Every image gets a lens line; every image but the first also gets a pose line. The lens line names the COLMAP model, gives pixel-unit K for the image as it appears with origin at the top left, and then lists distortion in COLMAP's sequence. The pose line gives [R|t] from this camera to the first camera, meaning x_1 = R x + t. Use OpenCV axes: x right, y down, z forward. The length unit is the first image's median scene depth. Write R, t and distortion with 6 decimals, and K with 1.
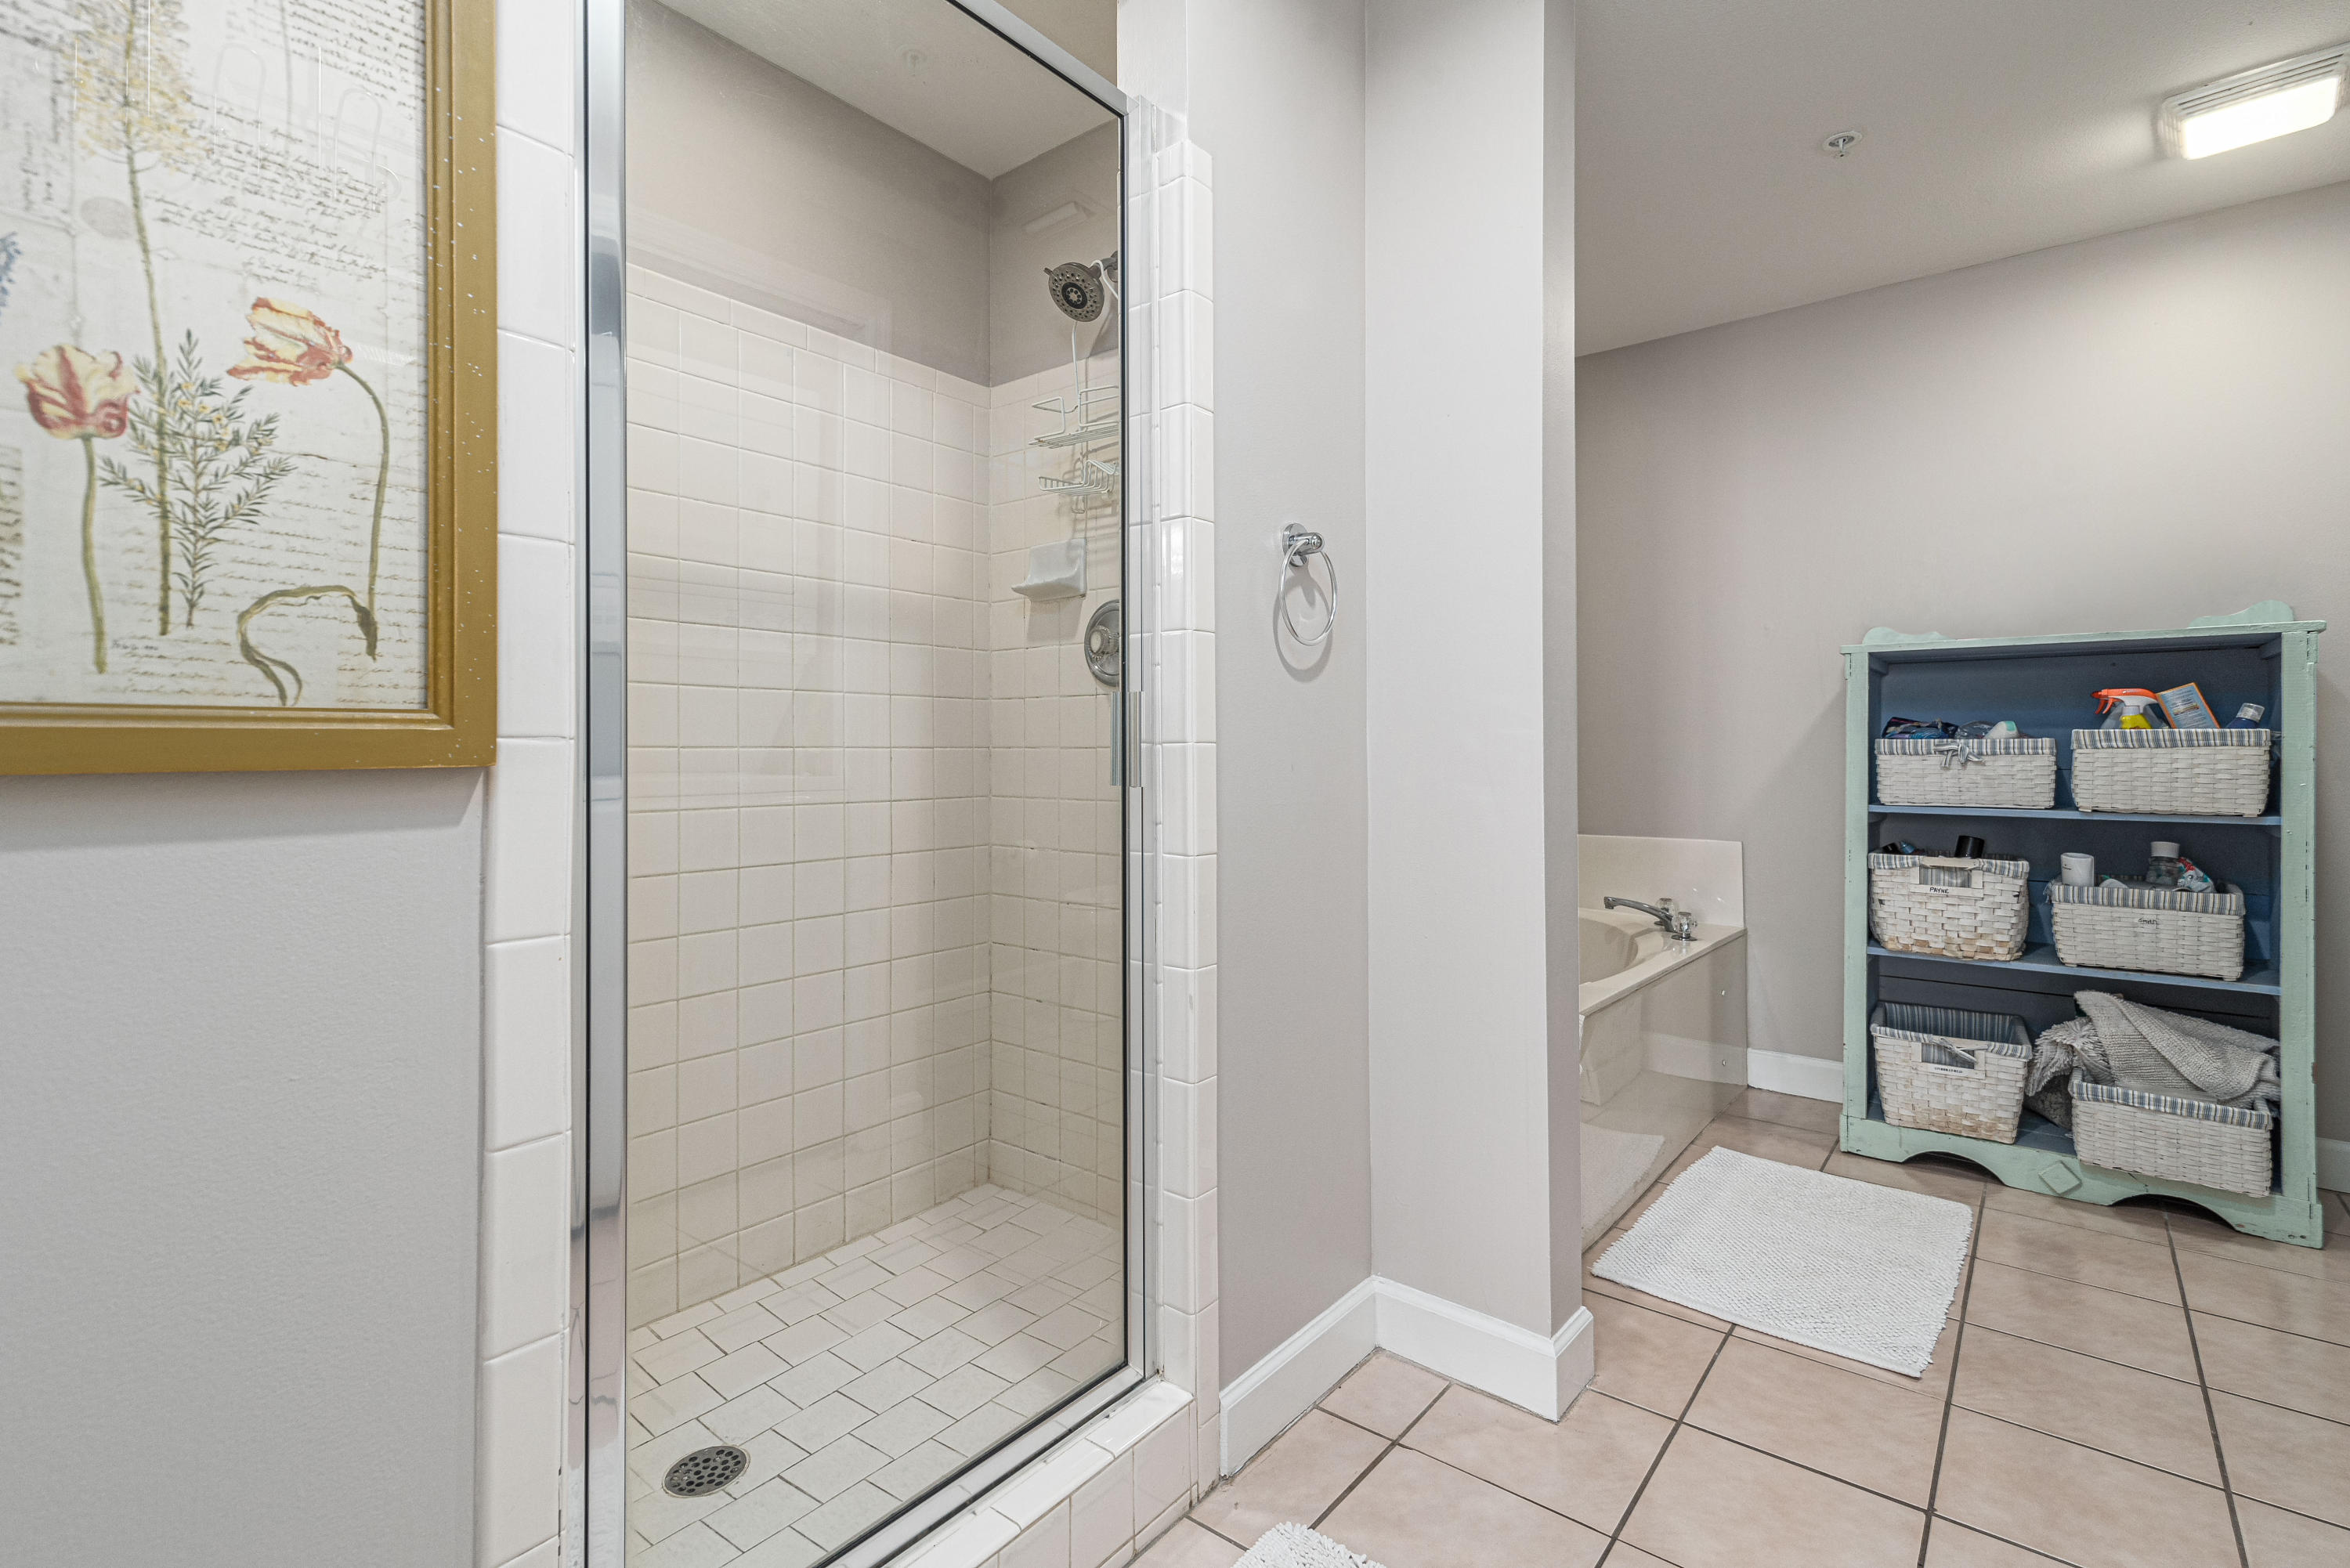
lens RADIAL K [[1074.9, 0, 1191.3], [0, 1074.9, 737.7], [0, 0, 1]] dist [0.008915, -0.000463]
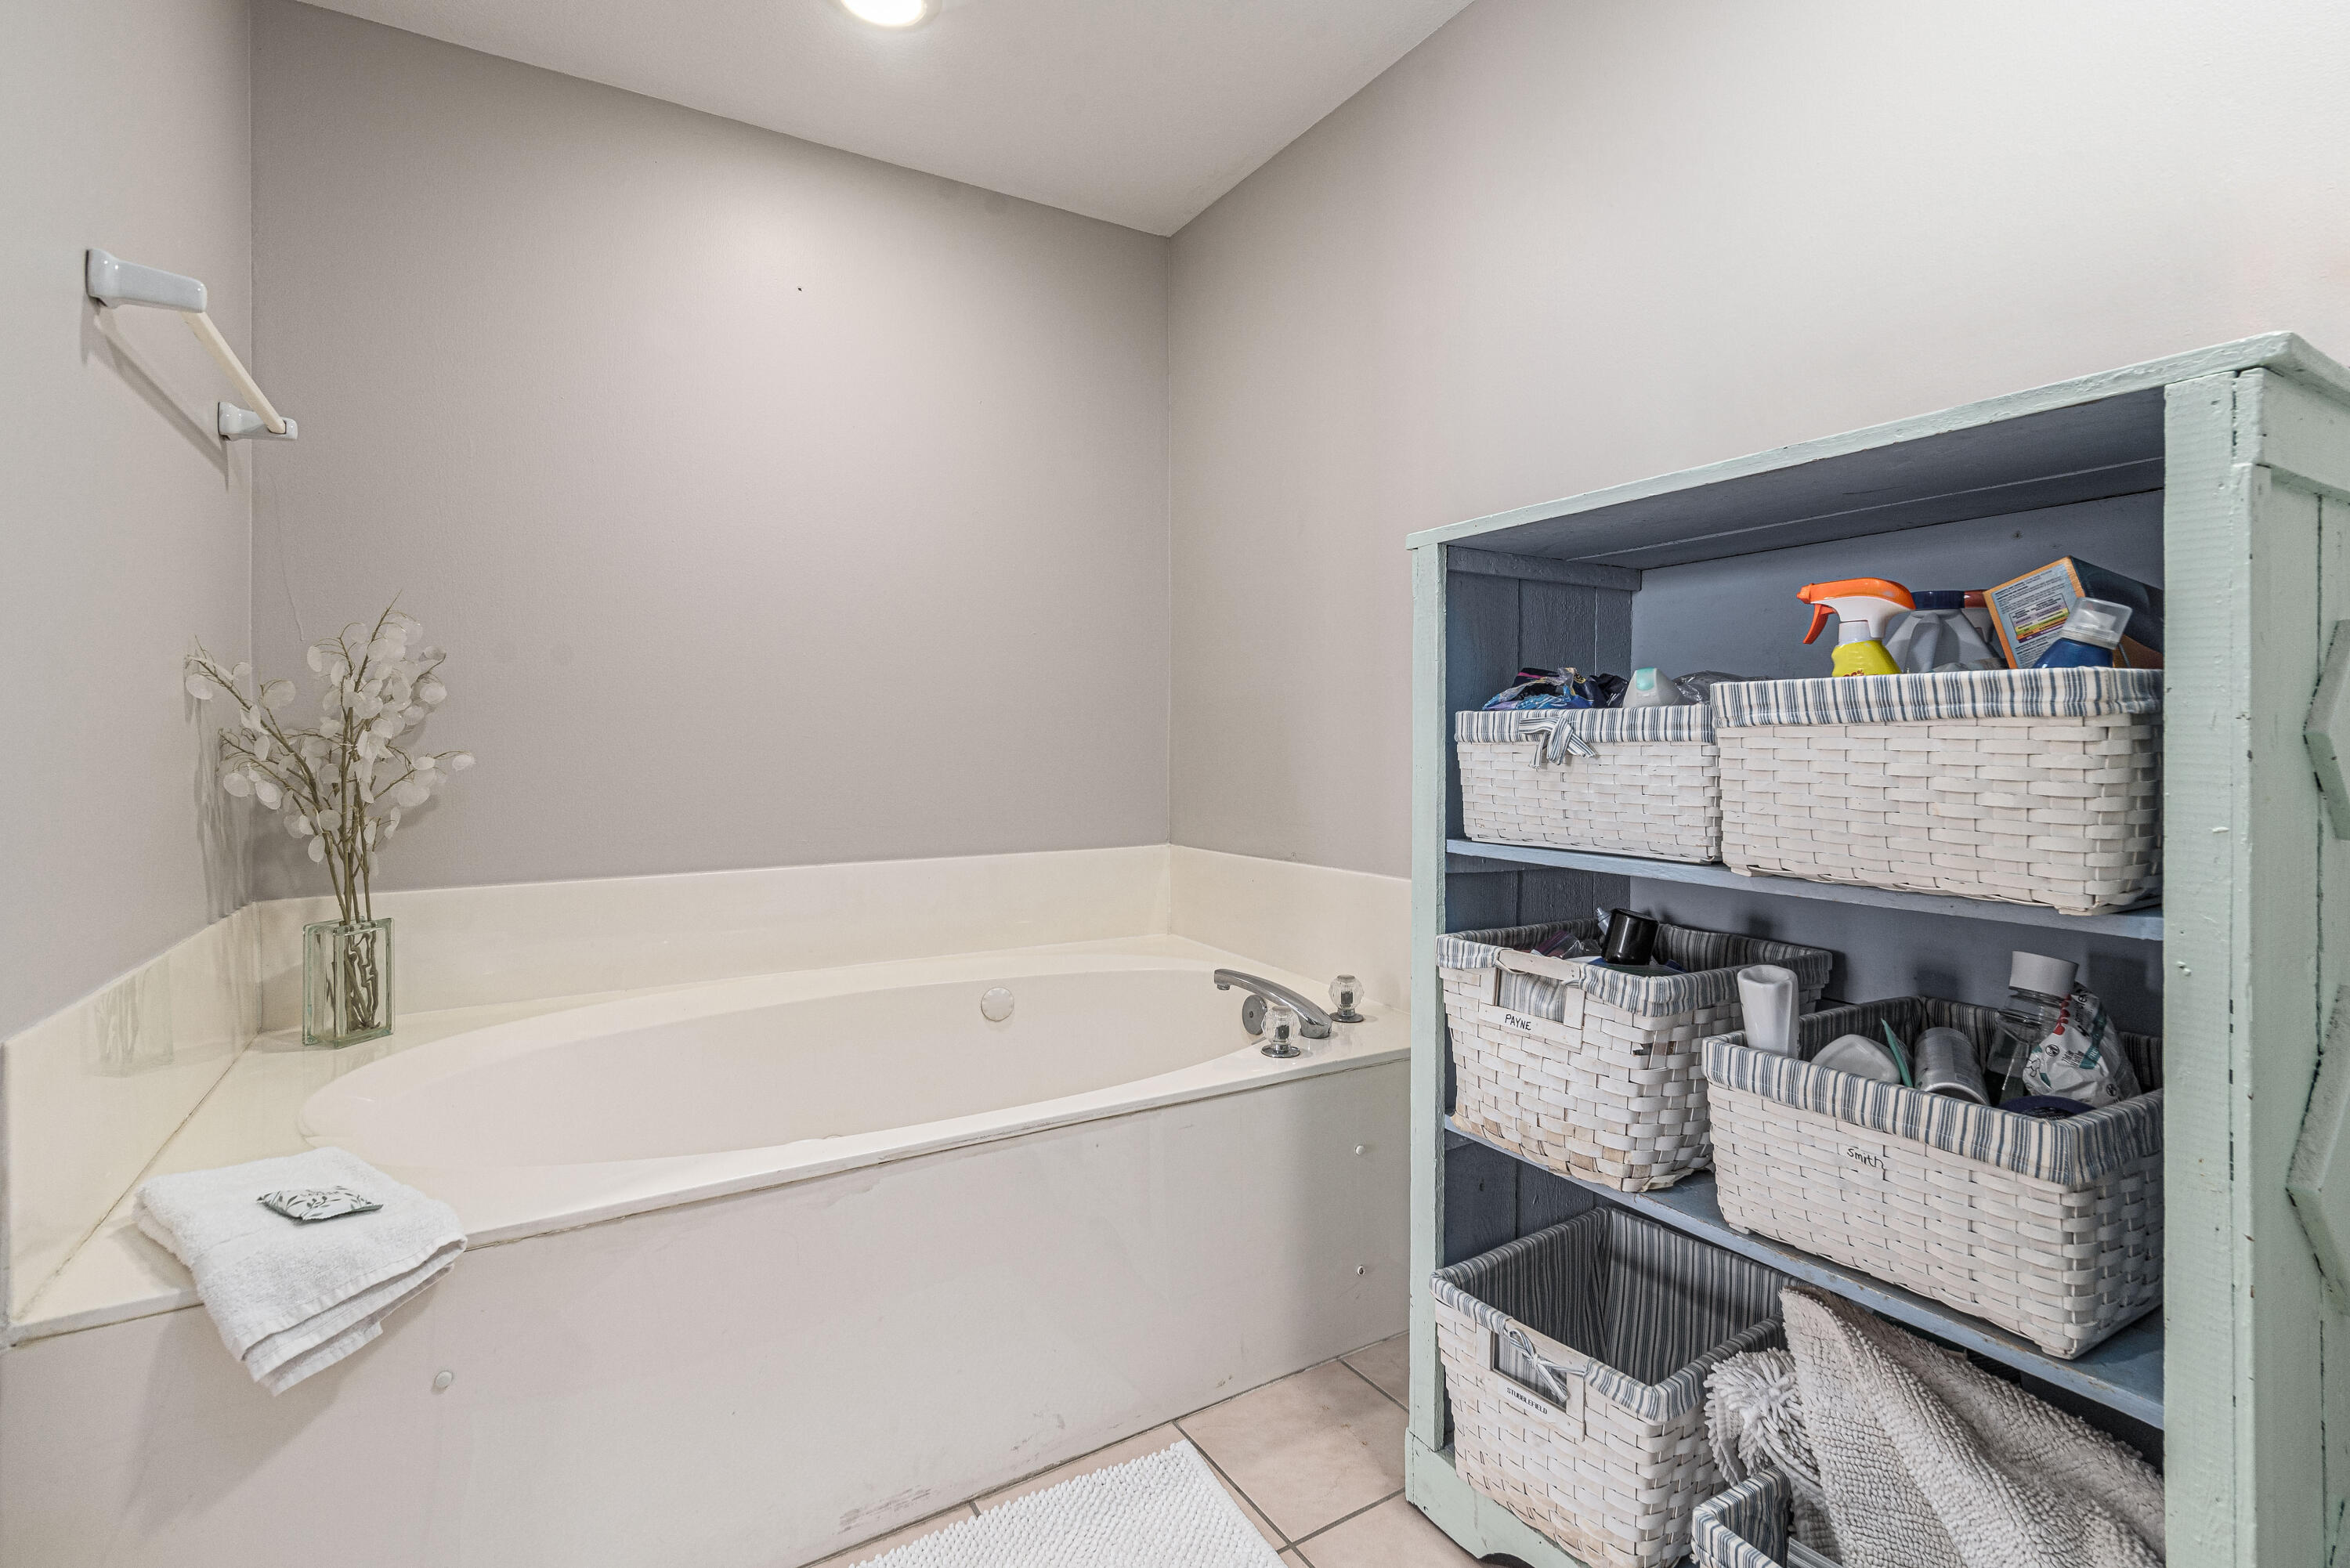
lens RADIAL K [[1093.8, 0, 1177.1], [0, 1093.8, 726.8], [0, 0, 1]] dist [0.004234, 0.000078]
pose [[0.938175, -0.005282, -0.346122, 0.738094], [0.005180, 0.999986, -0.001221, 0.008990], [0.346124, -0.000647, 0.938189, 0.499898]]
